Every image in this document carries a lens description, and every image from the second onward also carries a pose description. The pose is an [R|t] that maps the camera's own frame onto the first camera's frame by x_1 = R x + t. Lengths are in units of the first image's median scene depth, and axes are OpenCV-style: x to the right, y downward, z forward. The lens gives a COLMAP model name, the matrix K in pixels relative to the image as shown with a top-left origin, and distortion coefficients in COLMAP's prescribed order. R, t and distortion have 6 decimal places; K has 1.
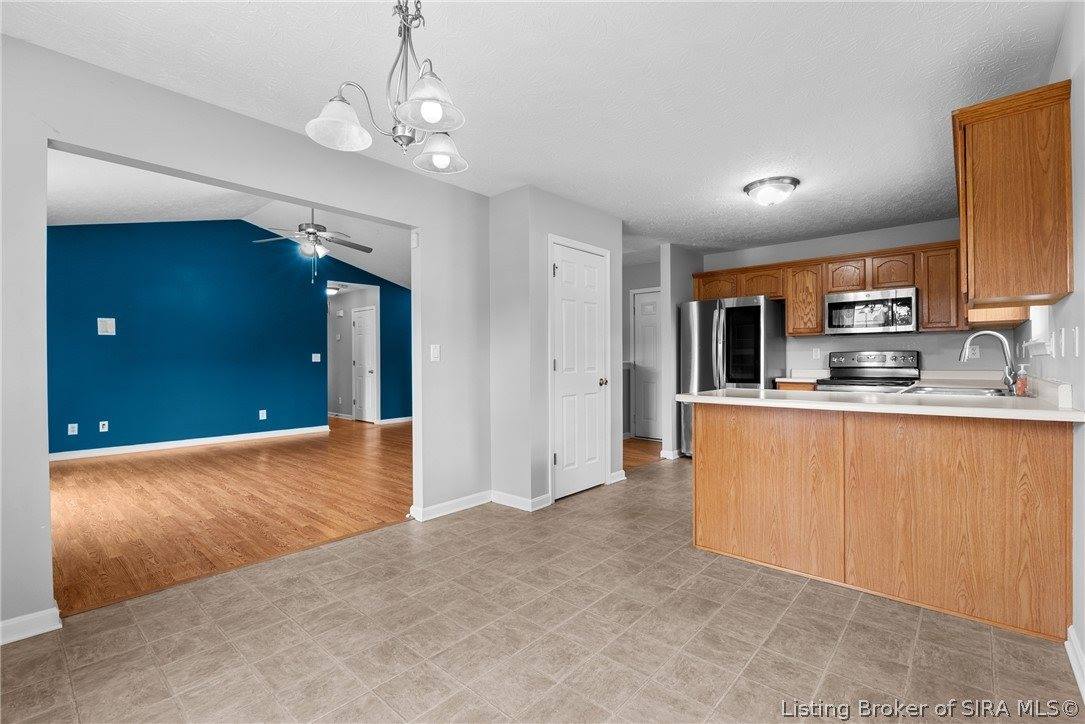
lens RADIAL K [[484.3, 0, 540.4], [0, 484.3, 363.3], [0, 0, 1]] dist [-0.003218, -0.000275]
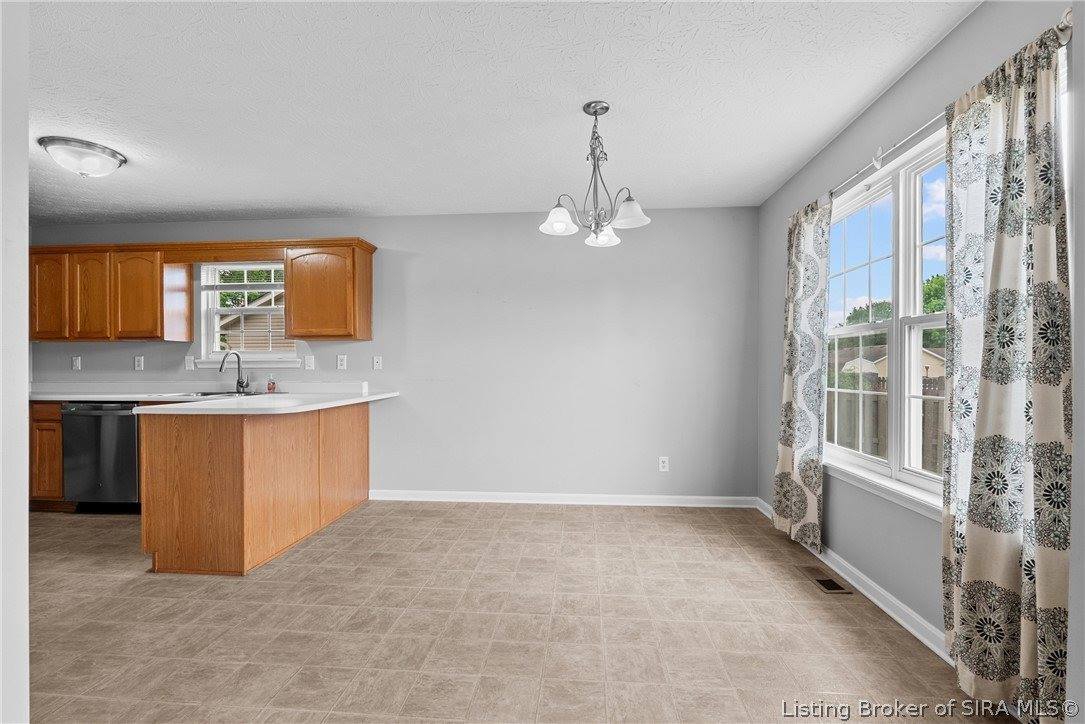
lens RADIAL K [[482.6, 0, 543.3], [0, 482.6, 370.9], [0, 0, 1]] dist [-0.006278, 0.000307]
pose [[-0.603875, 0.001091, 0.797079, -0.444721], [0.008536, 0.999951, 0.005098, -0.004632], [-0.797034, 0.009883, -0.603854, 0.648986]]
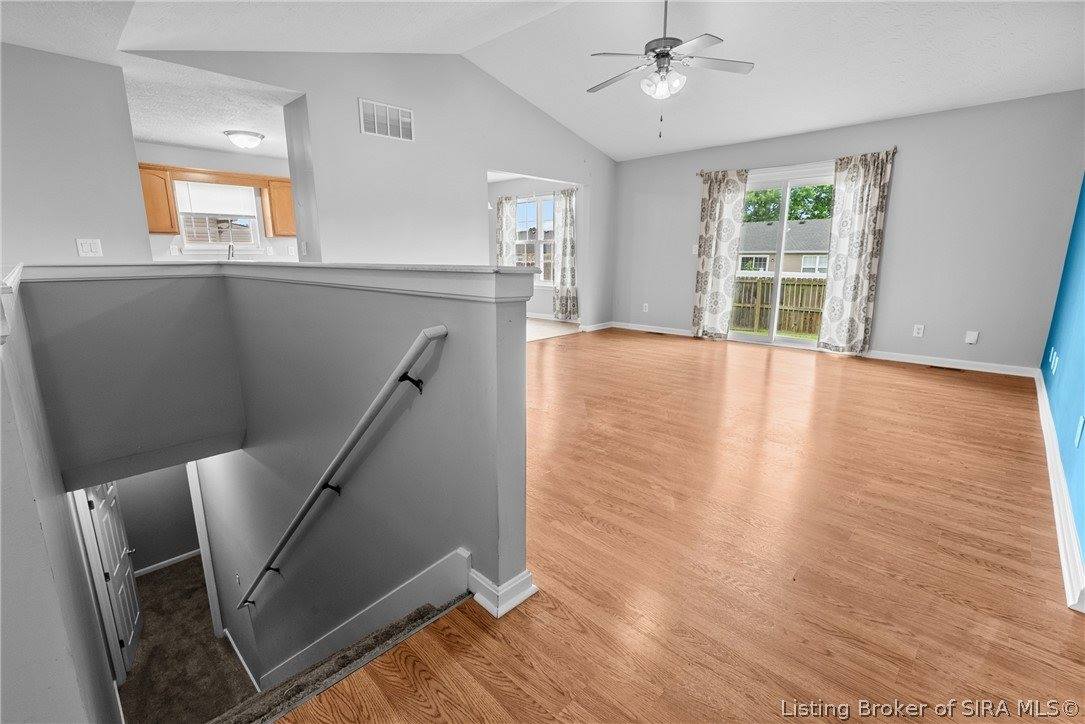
lens RADIAL K [[486.0, 0, 542.5], [0, 486.0, 360.6], [0, 0, 1]] dist [-0.003253, -0.000157]
pose [[-0.999273, -0.001046, 0.038123, -0.362423], [0.007293, 0.975933, 0.217950, -0.008273], [-0.037433, 0.218069, -0.975215, 1.894226]]
